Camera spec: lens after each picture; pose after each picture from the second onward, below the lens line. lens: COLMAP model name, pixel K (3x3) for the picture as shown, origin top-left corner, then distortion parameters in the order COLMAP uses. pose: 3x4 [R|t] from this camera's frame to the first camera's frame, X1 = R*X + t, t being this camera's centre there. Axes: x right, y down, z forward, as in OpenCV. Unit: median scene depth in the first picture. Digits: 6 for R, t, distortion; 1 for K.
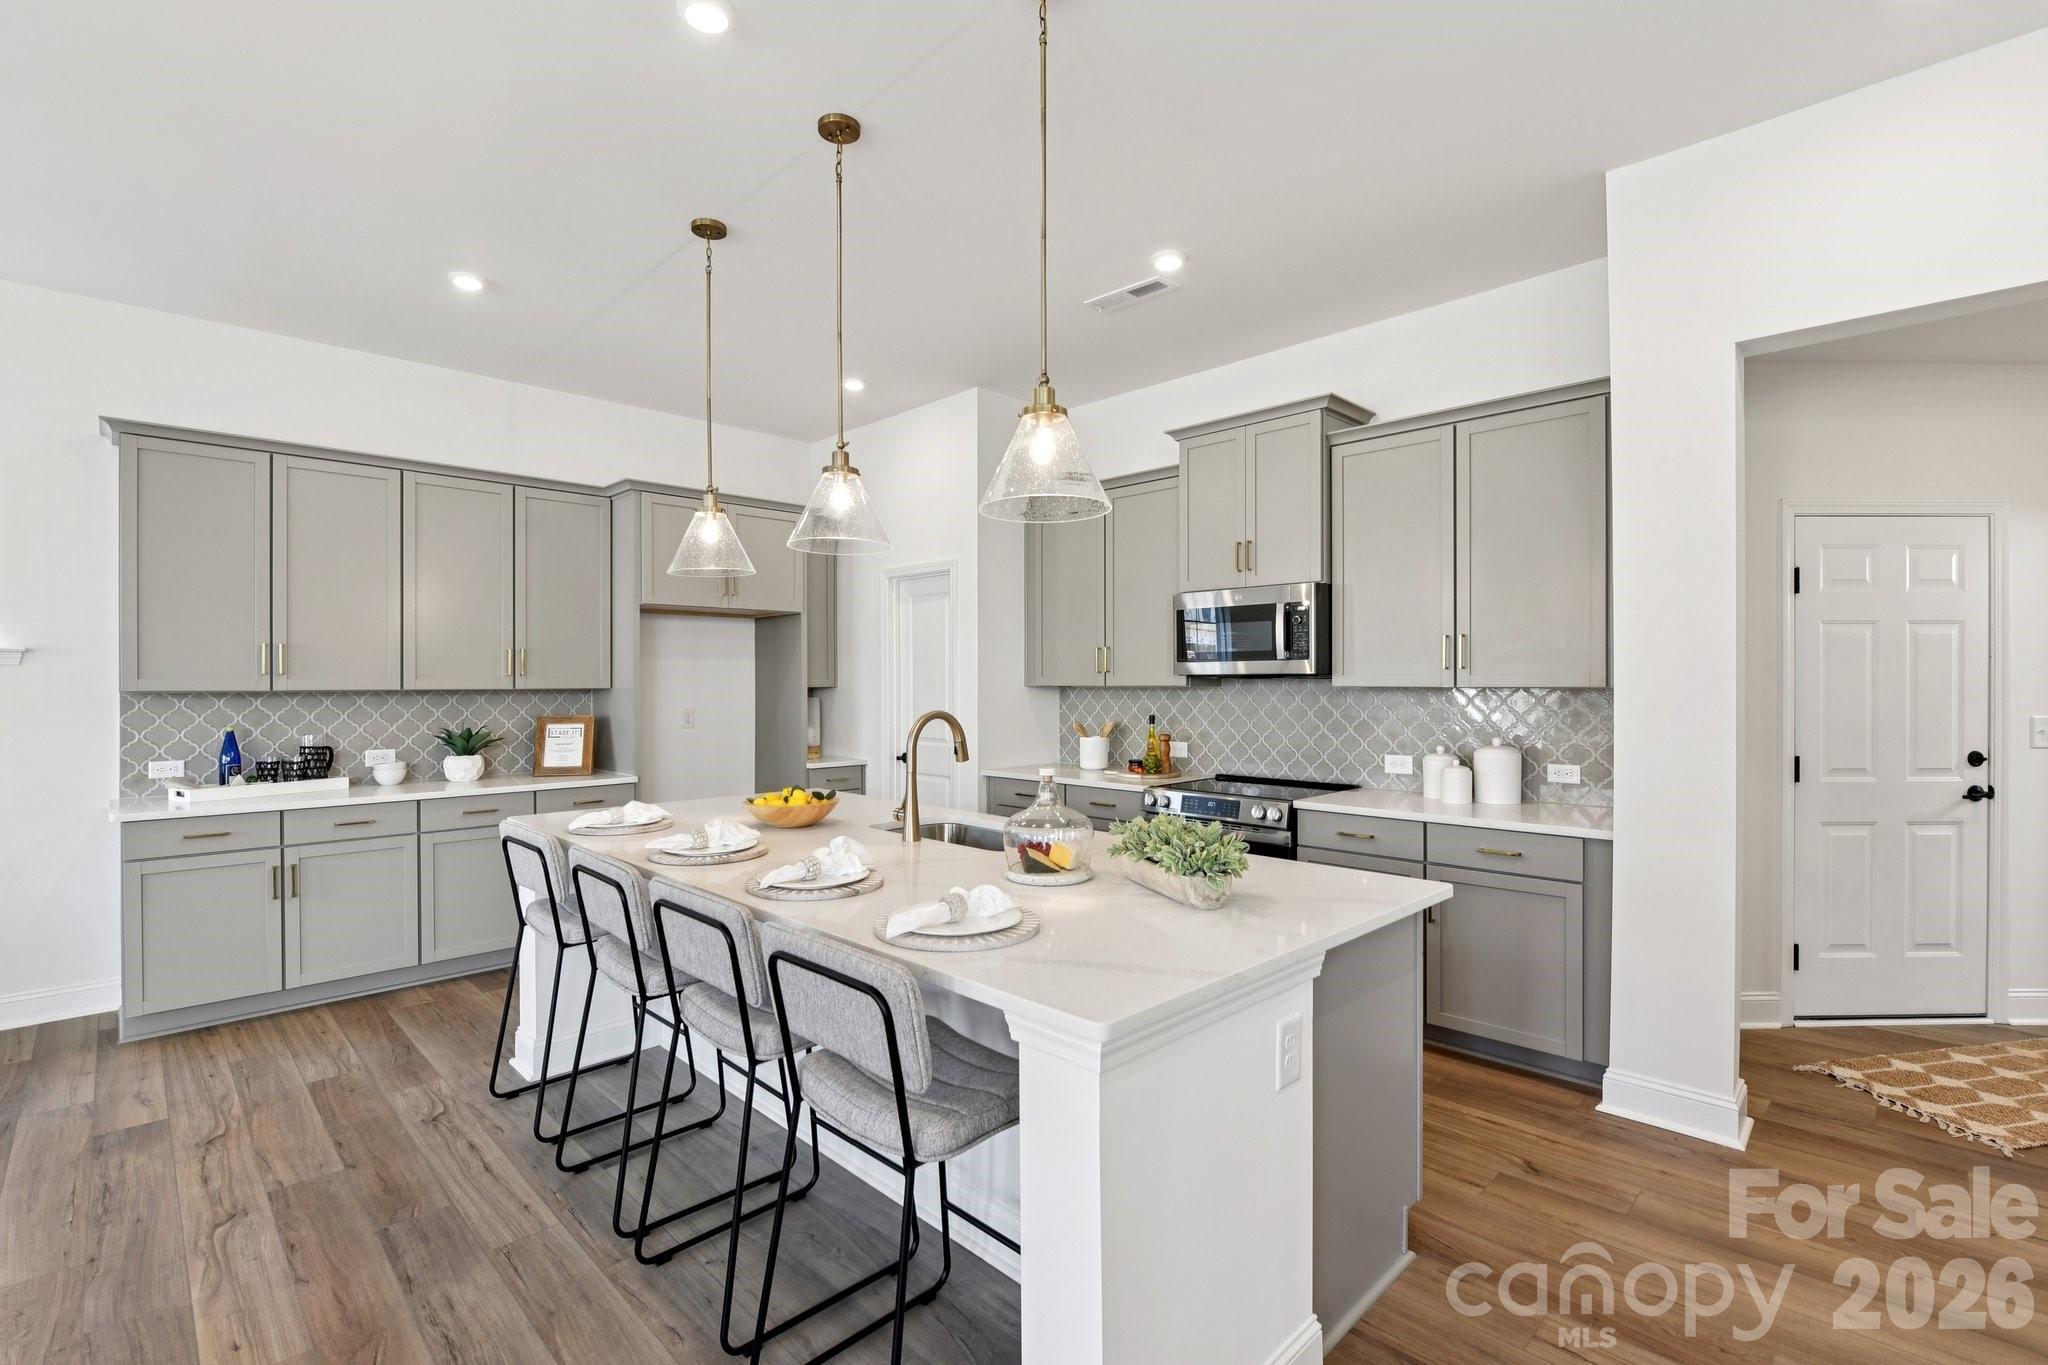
lens RADIAL K [[899.7, 0, 1013.1], [0, 899.7, 687.7], [0, 0, 1]] dist [-0.002923, -0.000369]
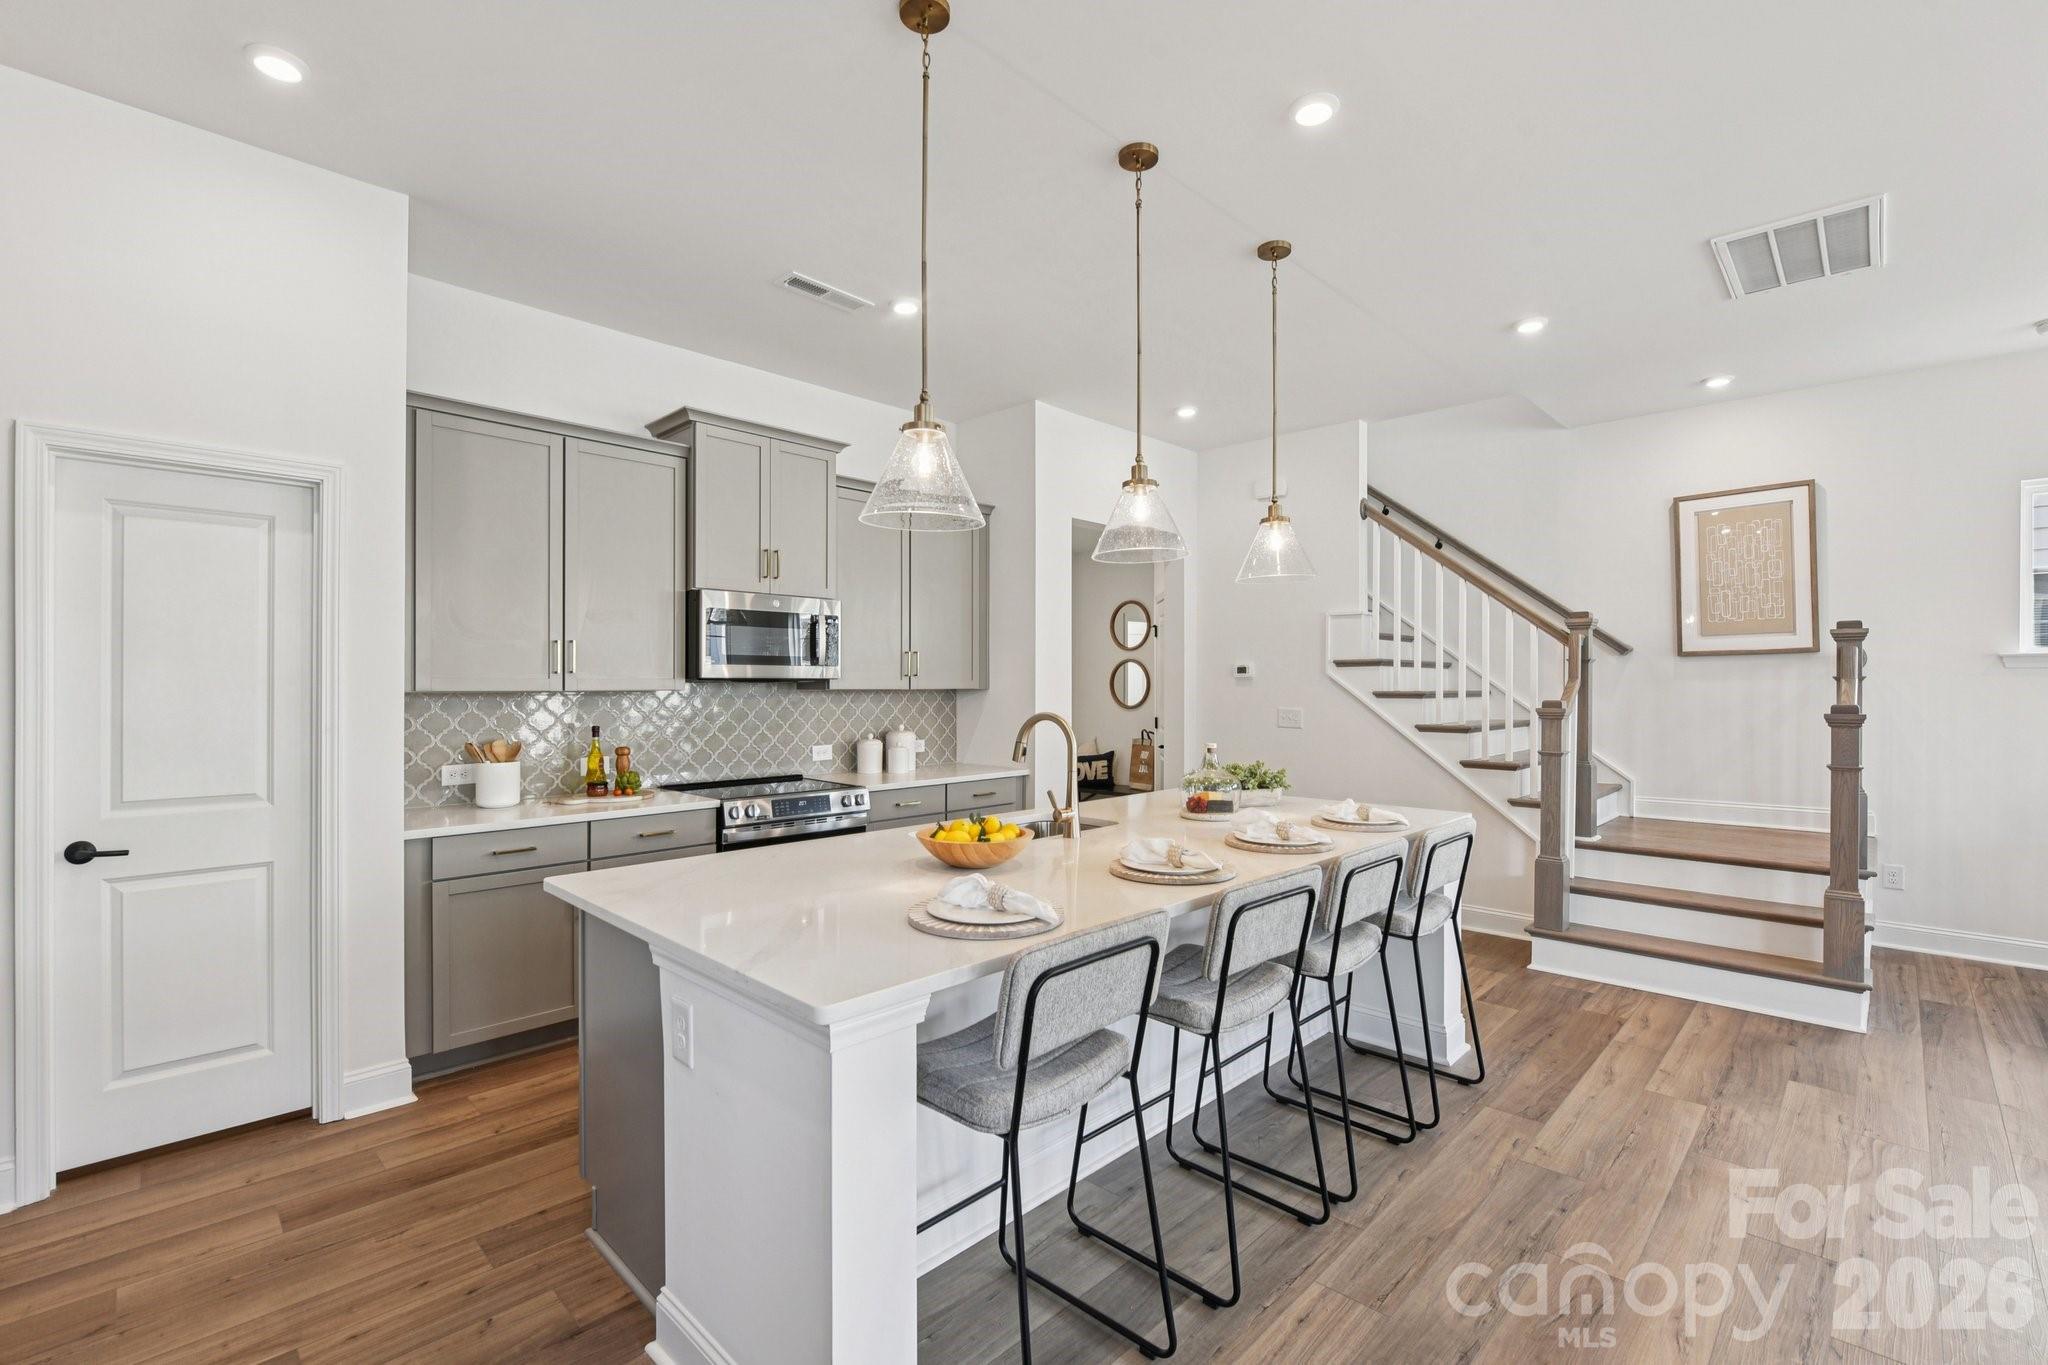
lens RADIAL K [[899.7, 0, 1013.1], [0, 899.7, 687.7], [0, 0, 1]] dist [-0.002923, -0.000369]
pose [[-0.005338, 0.001565, 0.999985, -0.793700], [0.003794, 0.999992, -0.001545, -0.001067], [-0.999979, 0.003786, -0.005344, 0.736106]]
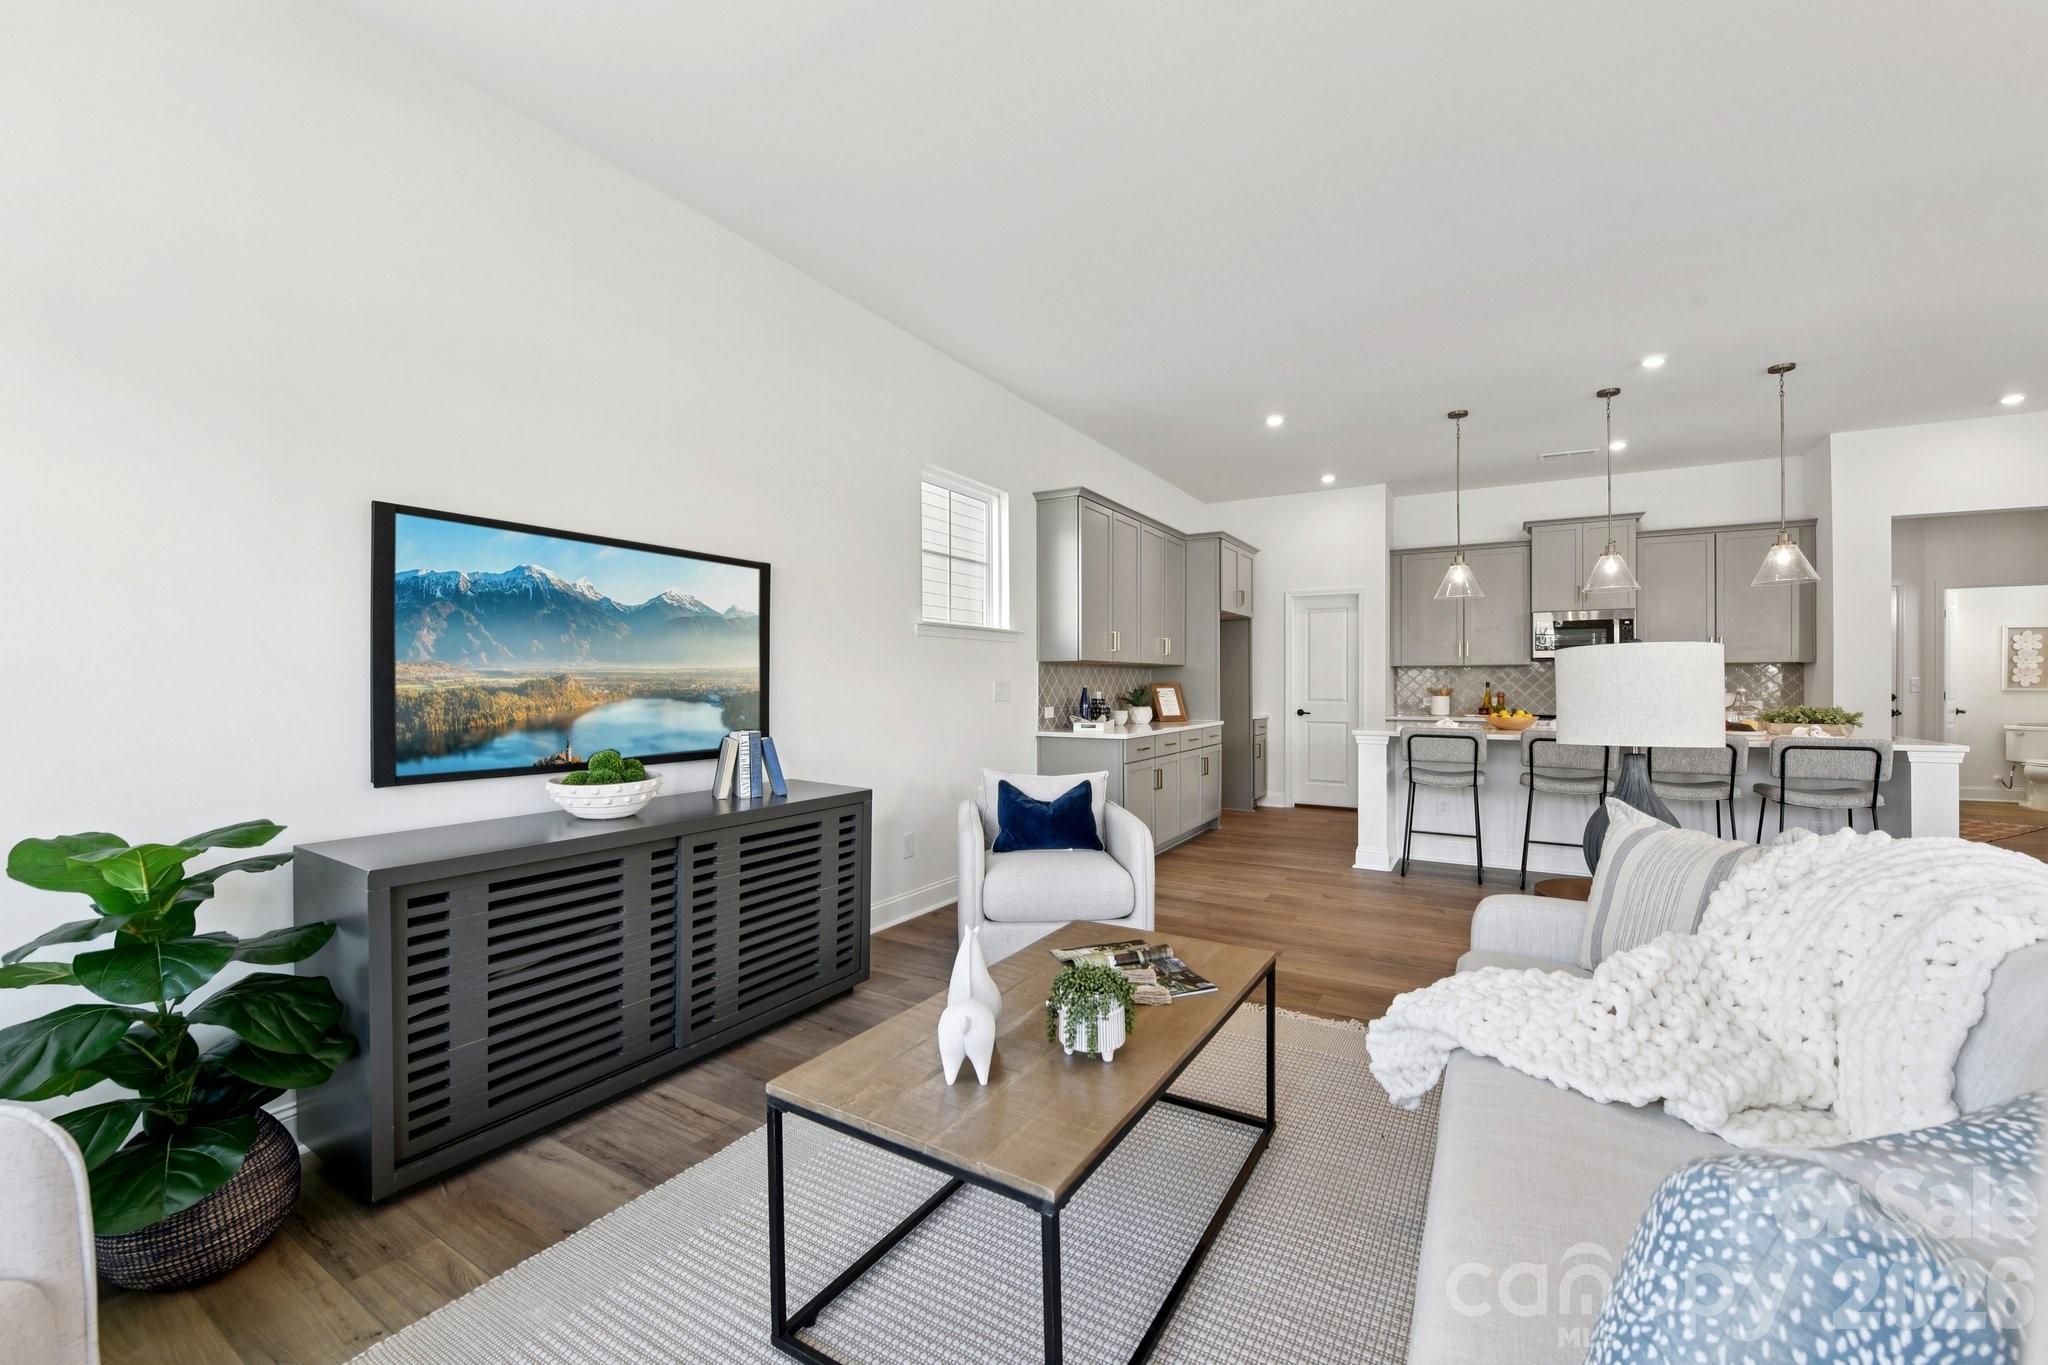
lens RADIAL K [[812.2, 0, 1024.0], [0, 812.2, 682.5], [0, 0, 1]] dist [0.000682, 0.000138]
pose [[0.964486, 0.000727, 0.264132, -1.309105], [0.000664, 0.999986, -0.005176, 0.045166], [-0.264132, 0.005167, 0.964473, -0.309305]]
